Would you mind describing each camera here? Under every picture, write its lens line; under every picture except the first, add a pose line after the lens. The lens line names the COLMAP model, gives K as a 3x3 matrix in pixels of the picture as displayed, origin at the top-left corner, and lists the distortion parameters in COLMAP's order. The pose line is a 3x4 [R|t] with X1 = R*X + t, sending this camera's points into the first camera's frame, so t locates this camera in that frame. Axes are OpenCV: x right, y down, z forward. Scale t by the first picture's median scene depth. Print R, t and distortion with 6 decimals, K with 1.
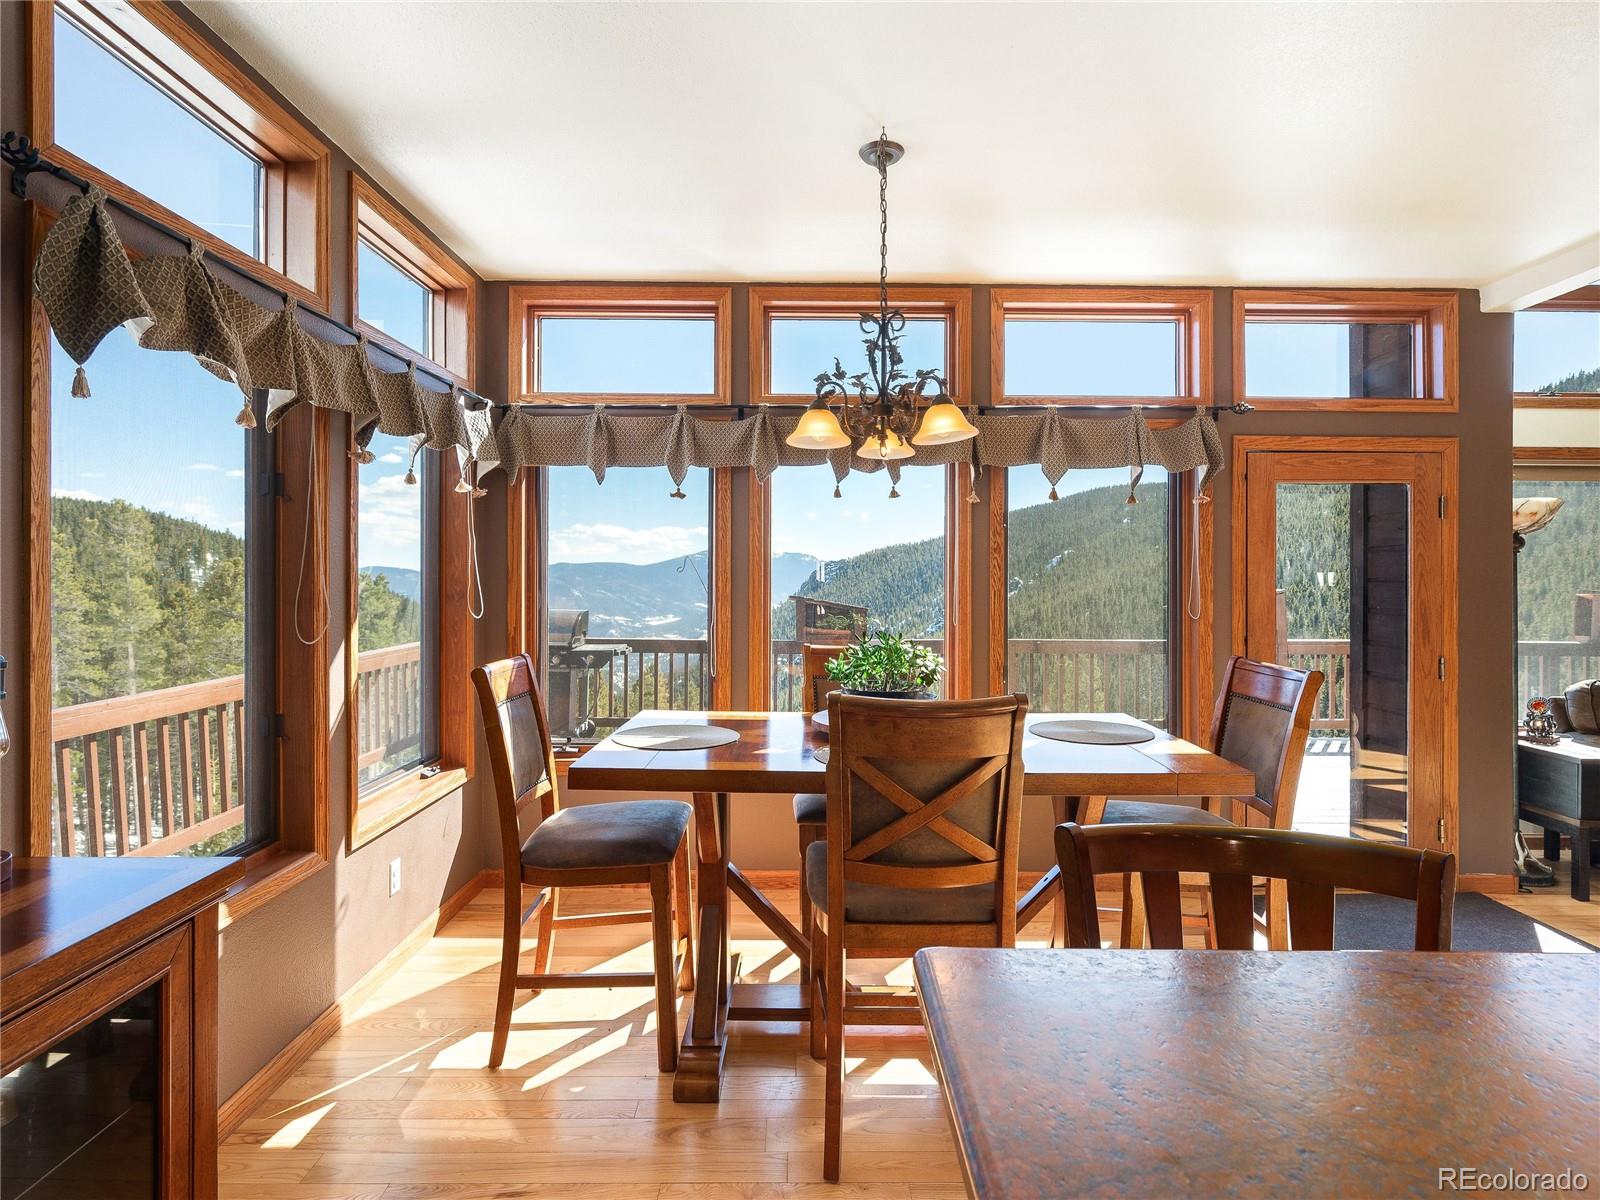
lens RADIAL K [[828.9, 0, 813.7], [0, 828.9, 565.3], [0, 0, 1]] dist [-0.000669, -0.000097]
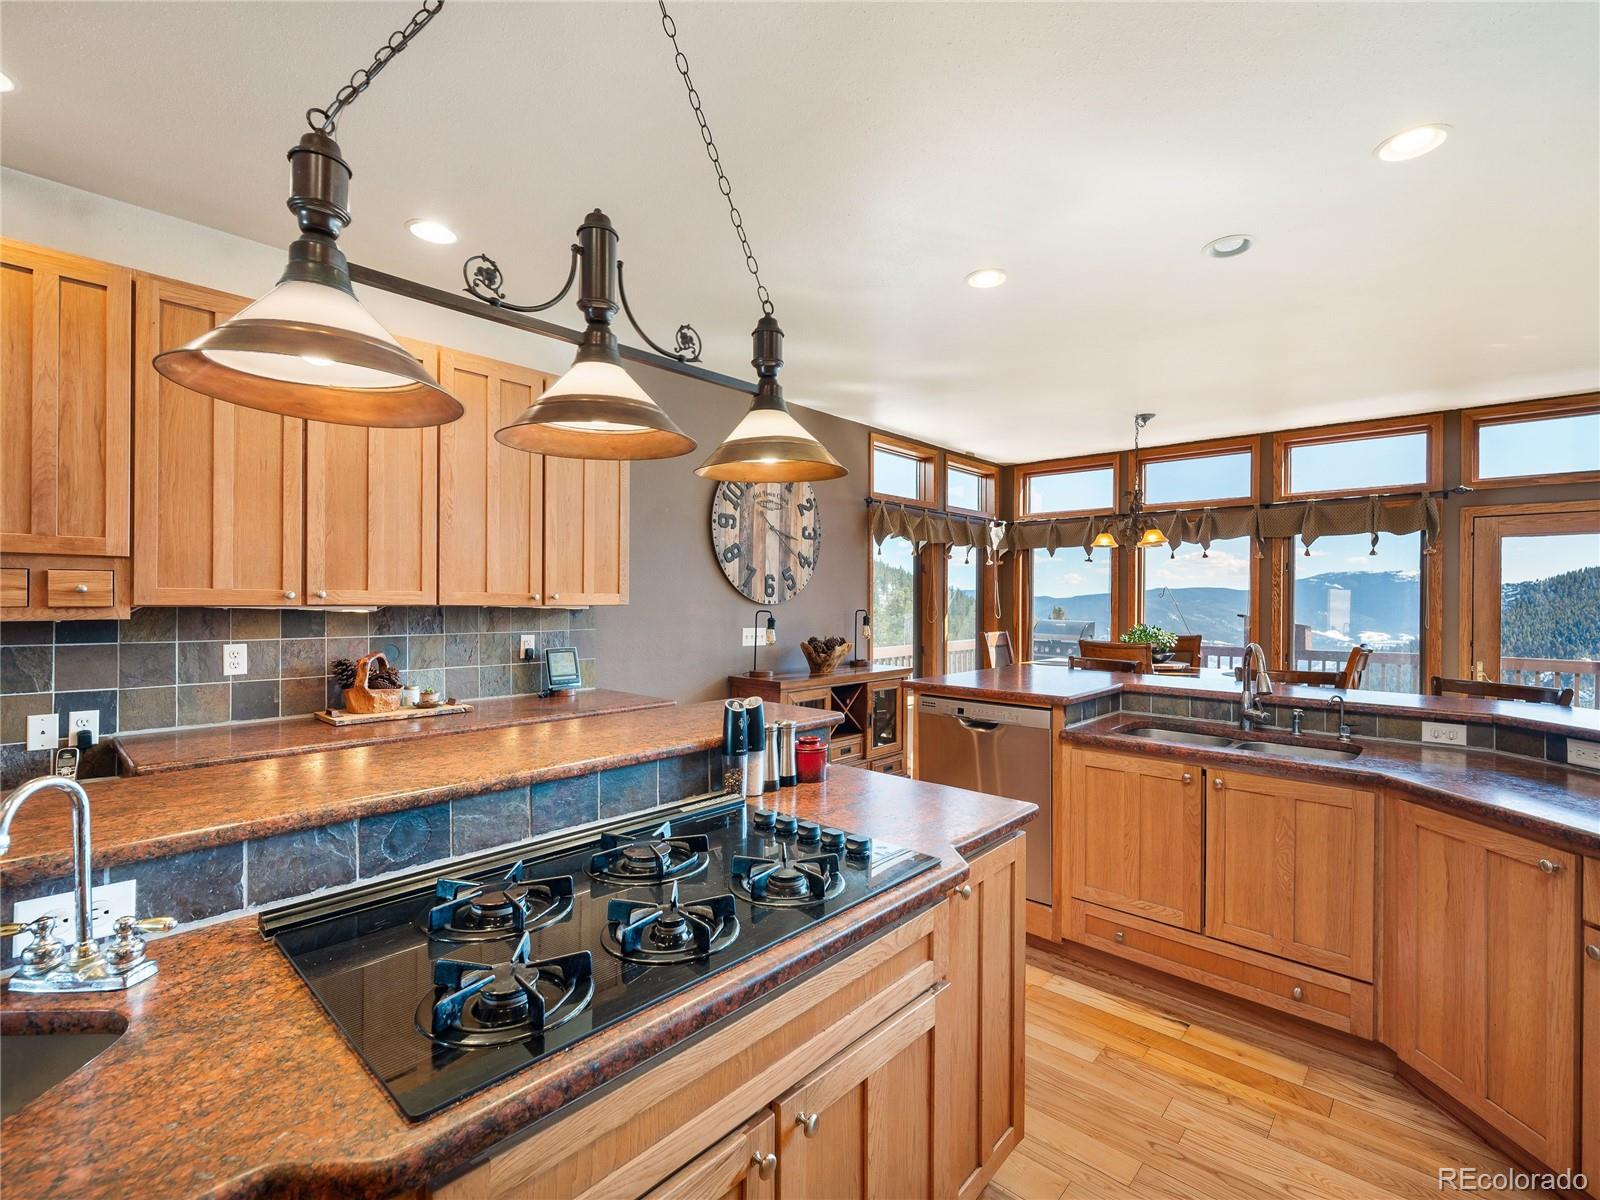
lens RADIAL K [[734.1, 0, 800.0], [0, 734.1, 600.0], [0, 0, 1]] dist [-0.000855, -0.000830]
pose [[0.730136, 0.001631, -0.683299, 0.544826], [0.006370, 0.999937, 0.009194, -0.007803], [0.683272, -0.011066, 0.730080, -0.802767]]
